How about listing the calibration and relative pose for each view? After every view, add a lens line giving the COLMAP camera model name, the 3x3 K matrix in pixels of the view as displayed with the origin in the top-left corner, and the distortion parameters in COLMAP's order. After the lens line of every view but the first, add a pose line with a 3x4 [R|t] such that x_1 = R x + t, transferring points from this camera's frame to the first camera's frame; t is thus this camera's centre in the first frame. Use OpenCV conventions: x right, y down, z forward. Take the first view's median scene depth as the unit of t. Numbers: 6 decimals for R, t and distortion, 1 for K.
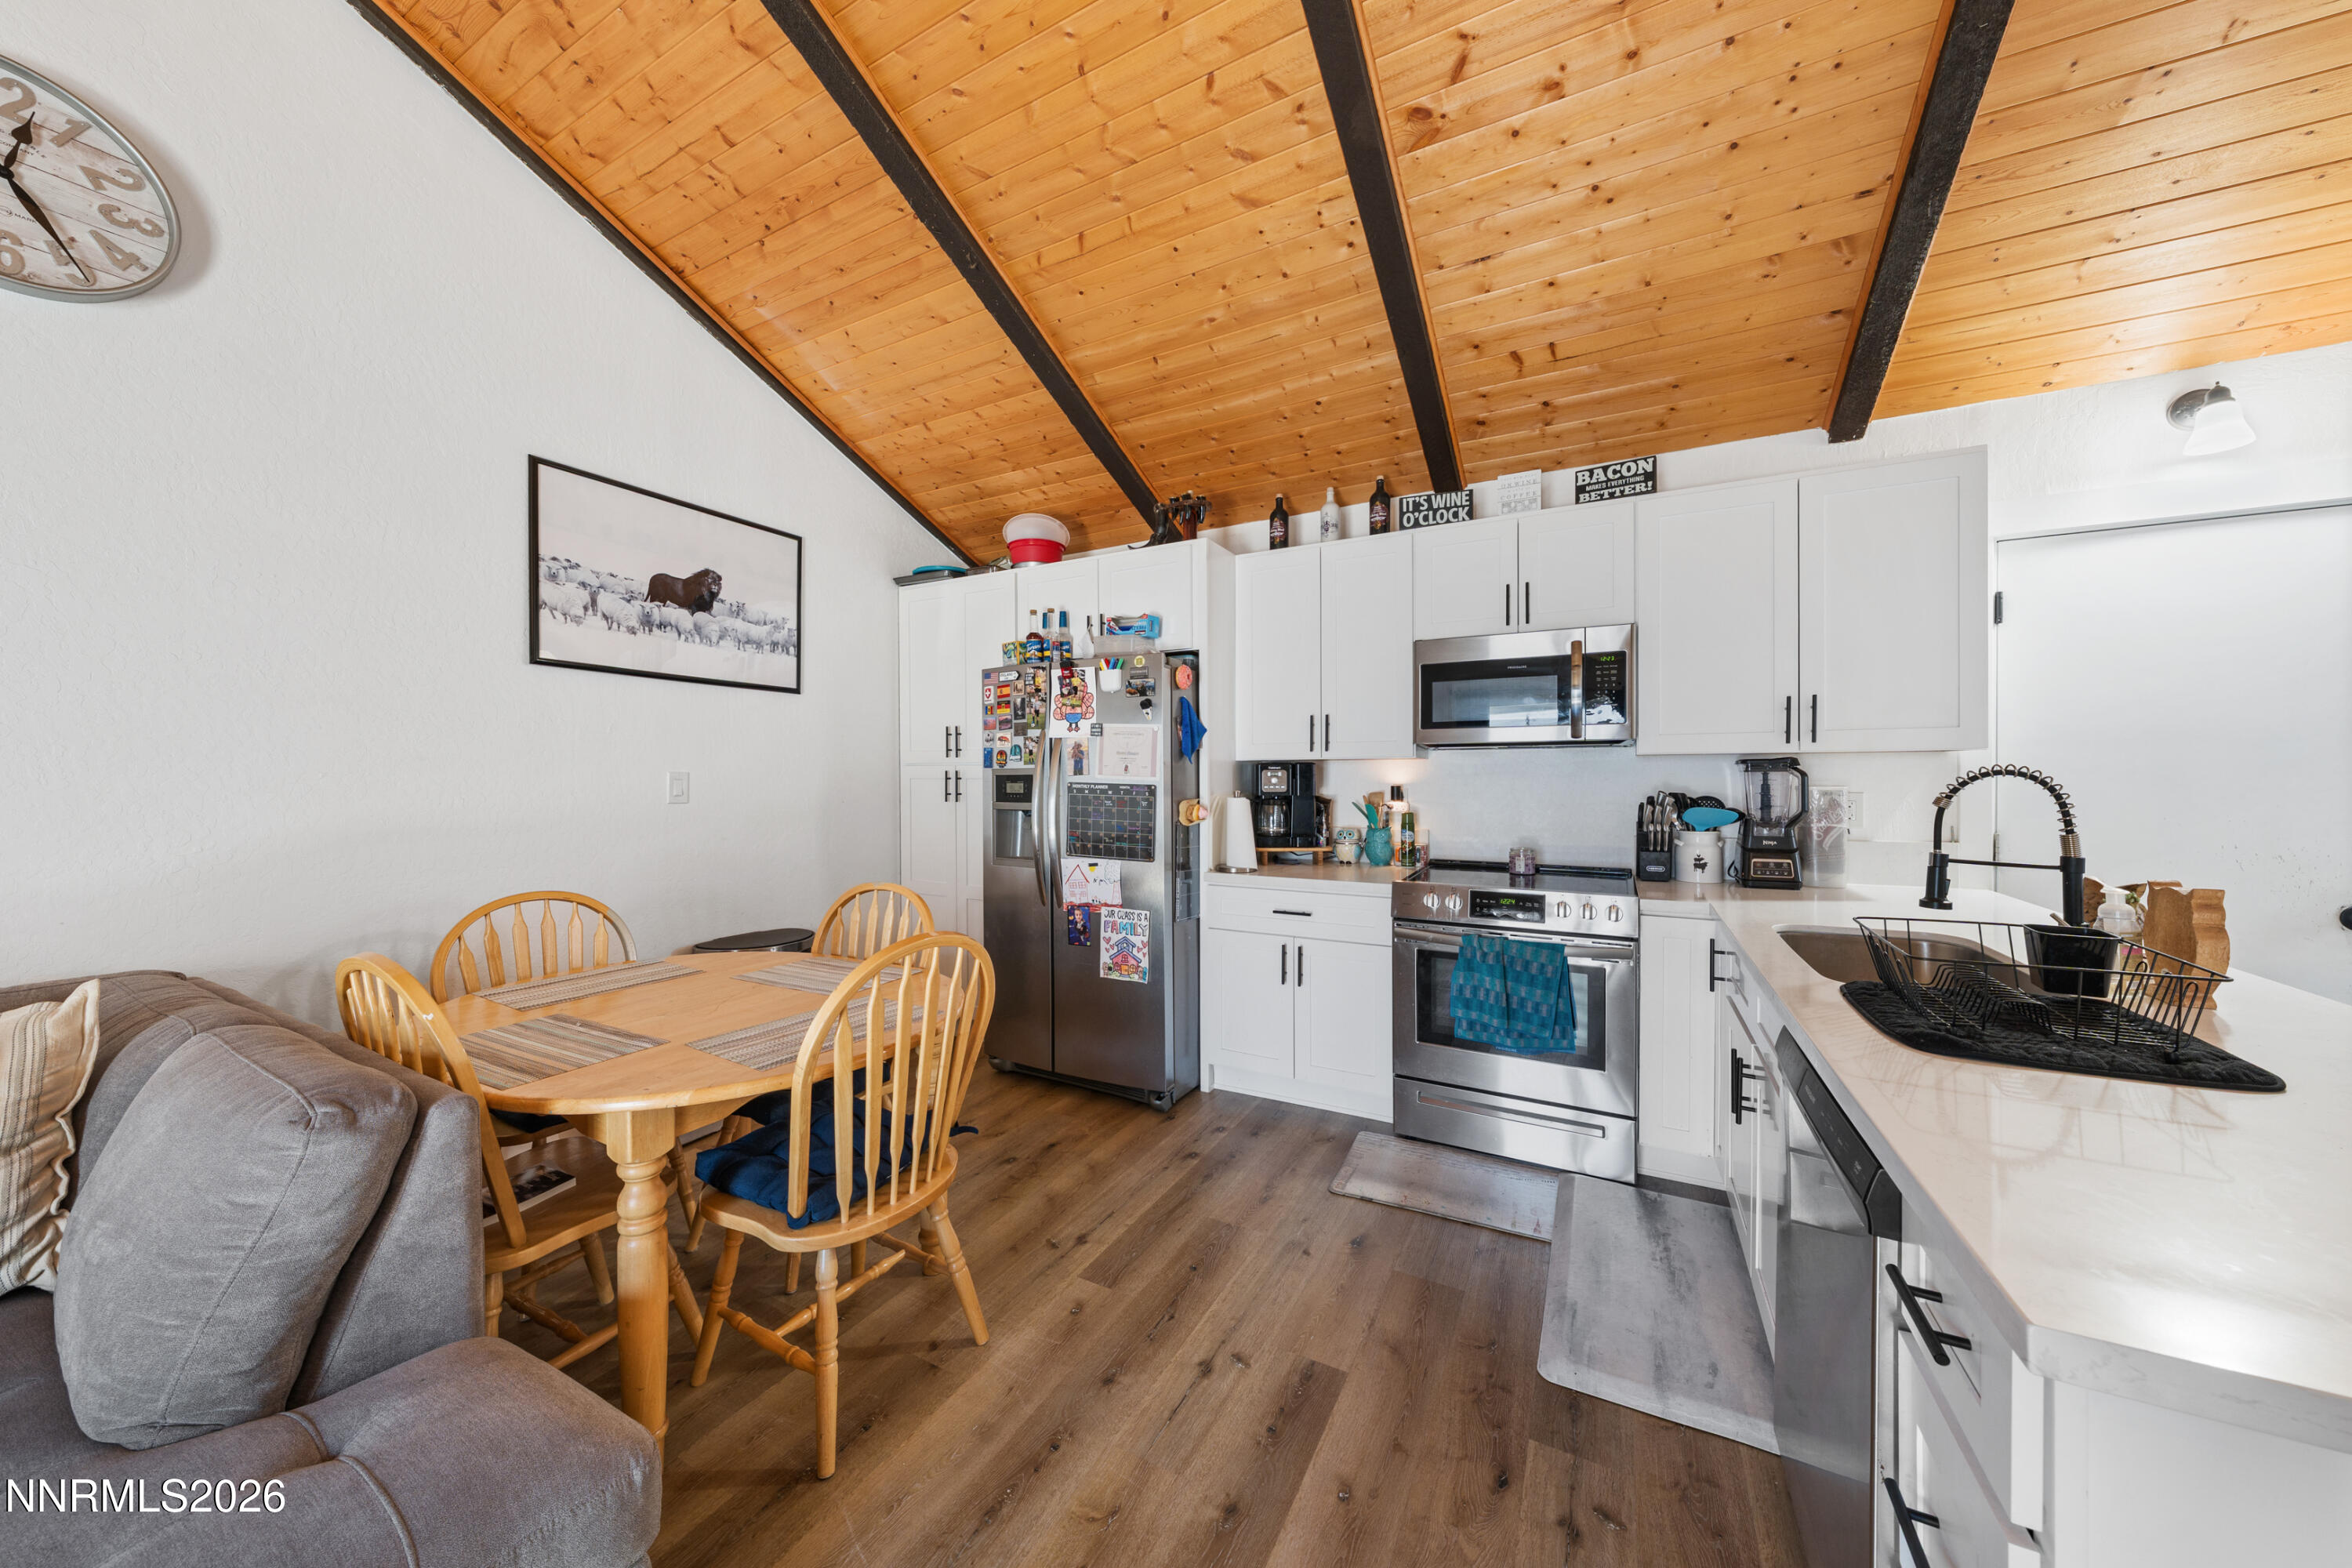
lens RADIAL K [[798.2, 0, 1176.6], [0, 798.2, 778.3], [0, 0, 1]] dist [0.000073, -0.000119]
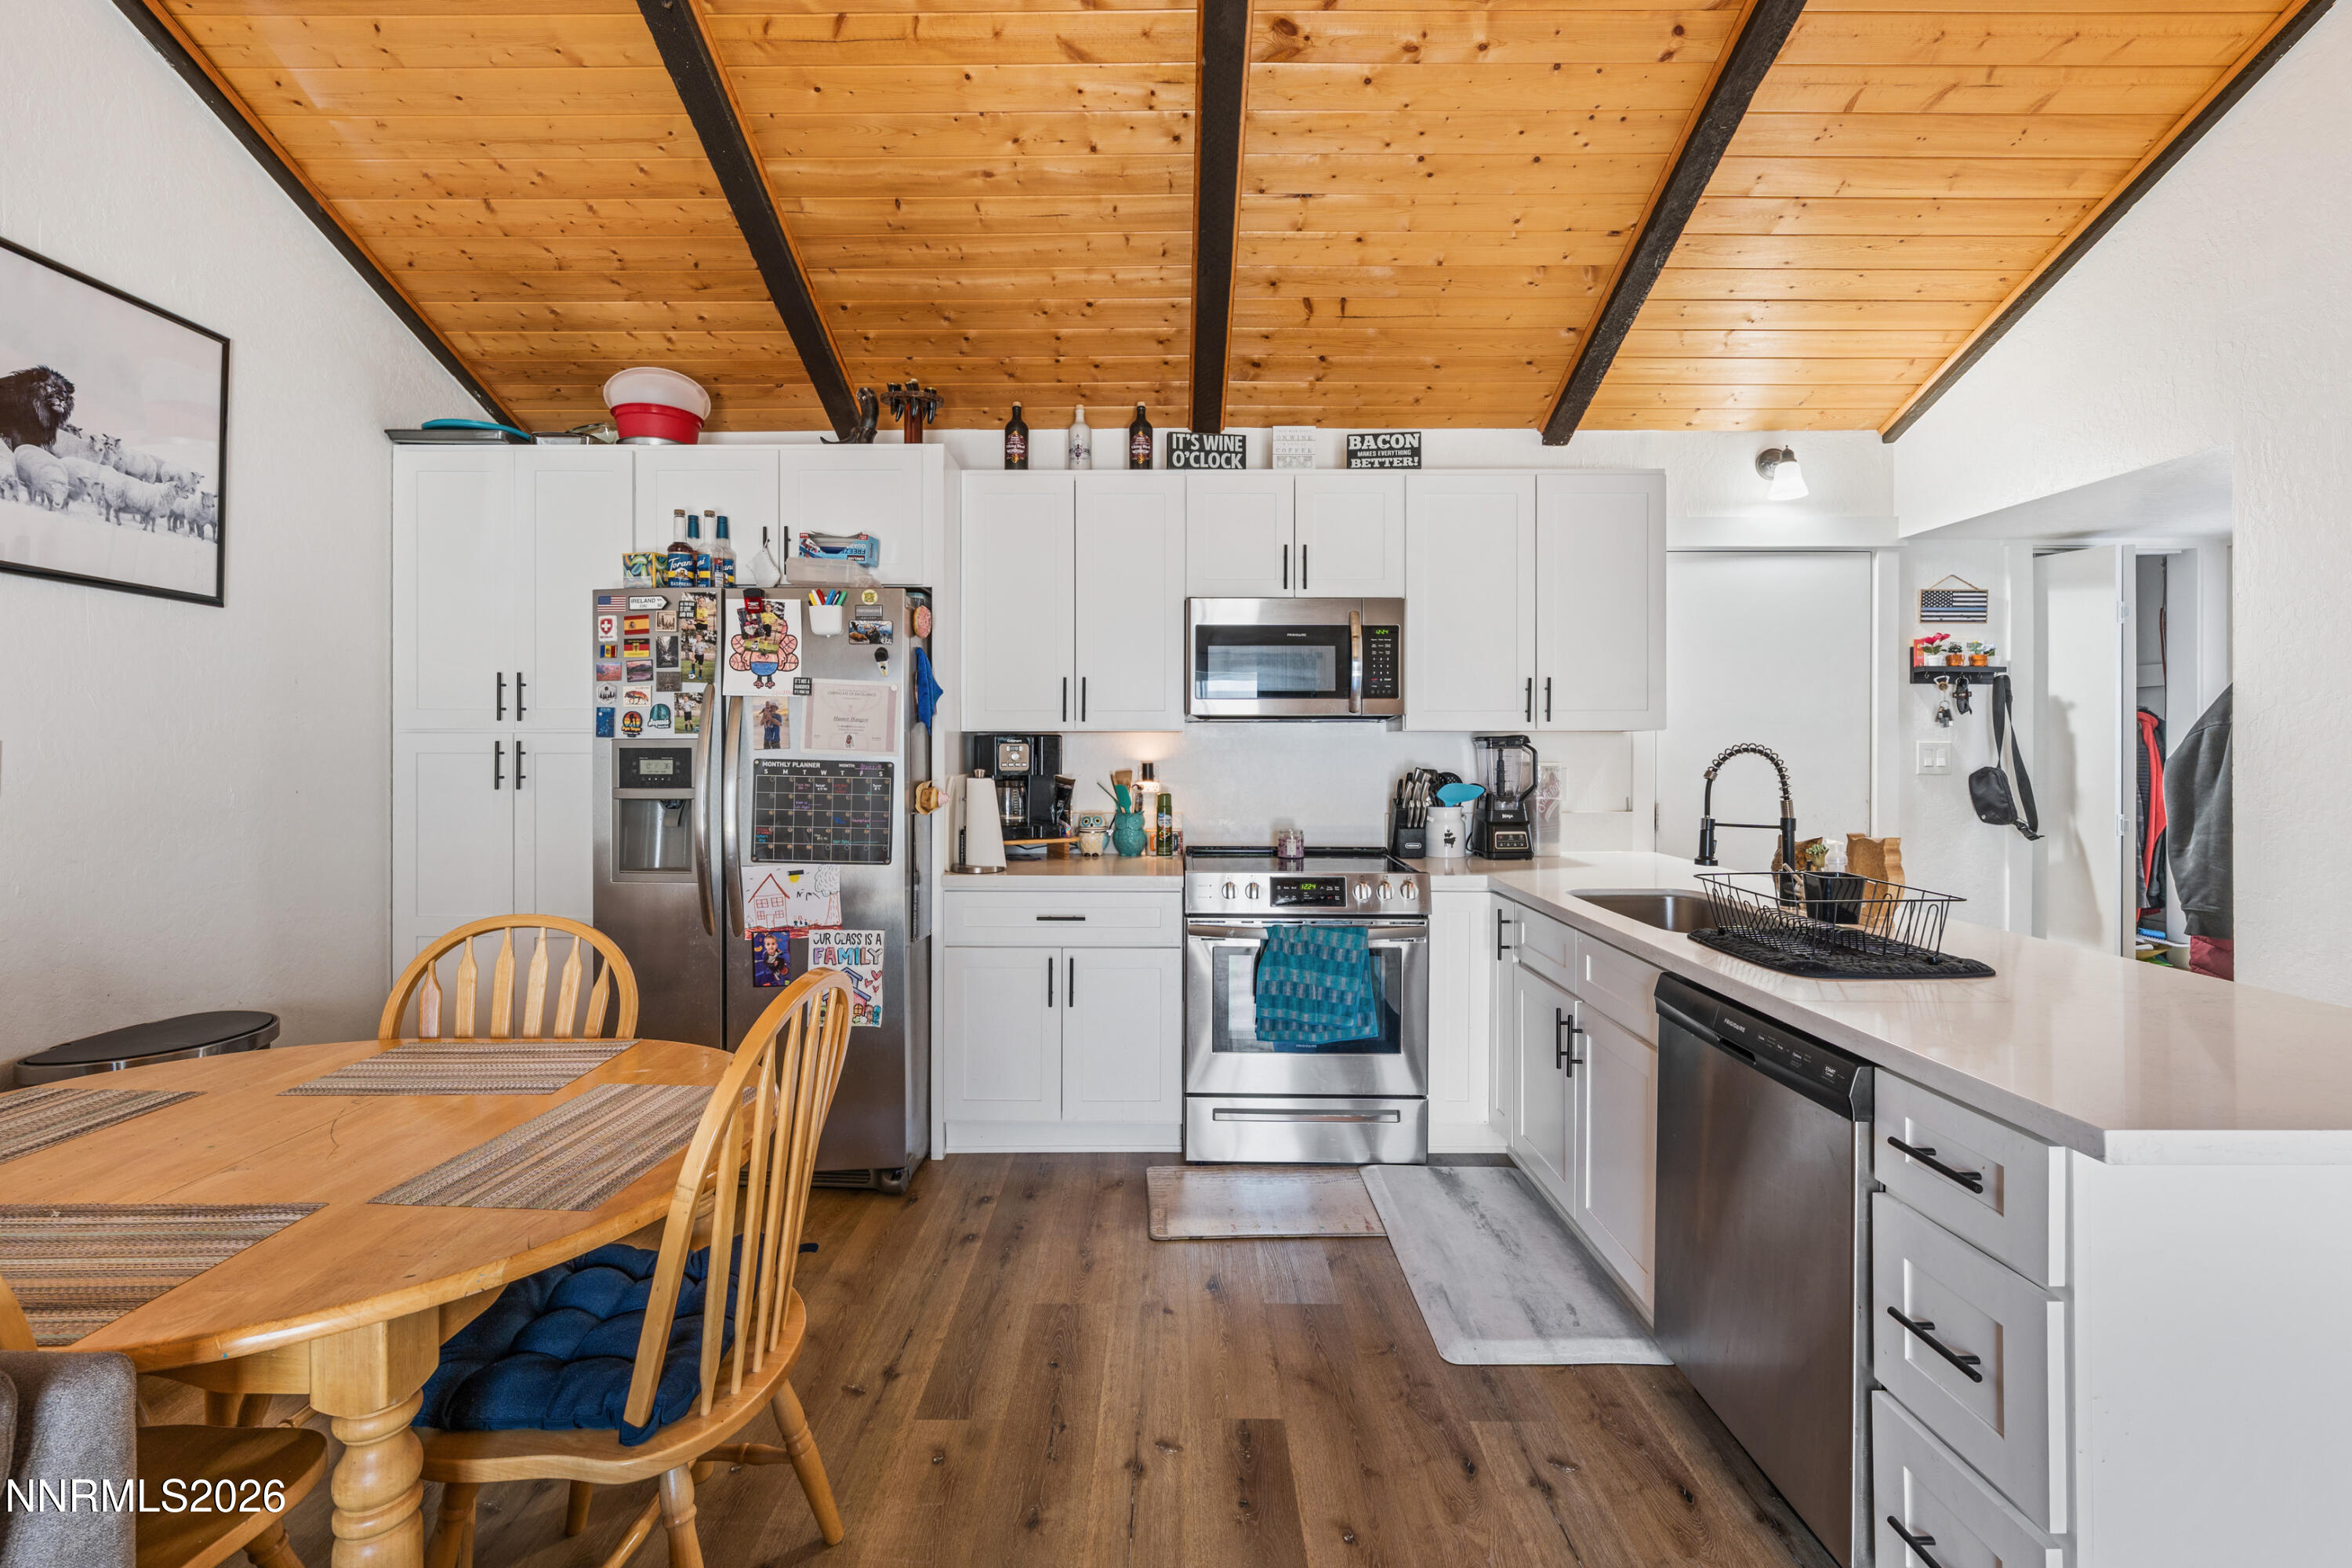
lens RADIAL K [[1006.3, 0, 1166.6], [0, 1006.3, 748.6], [0, 0, 1]] dist [-0.000016, -0.000613]
pose [[0.882298, 0.004717, 0.470667, -0.246662], [-0.001846, 0.999977, -0.006562, 0.001143], [-0.470687, 0.004921, 0.882286, 0.036560]]
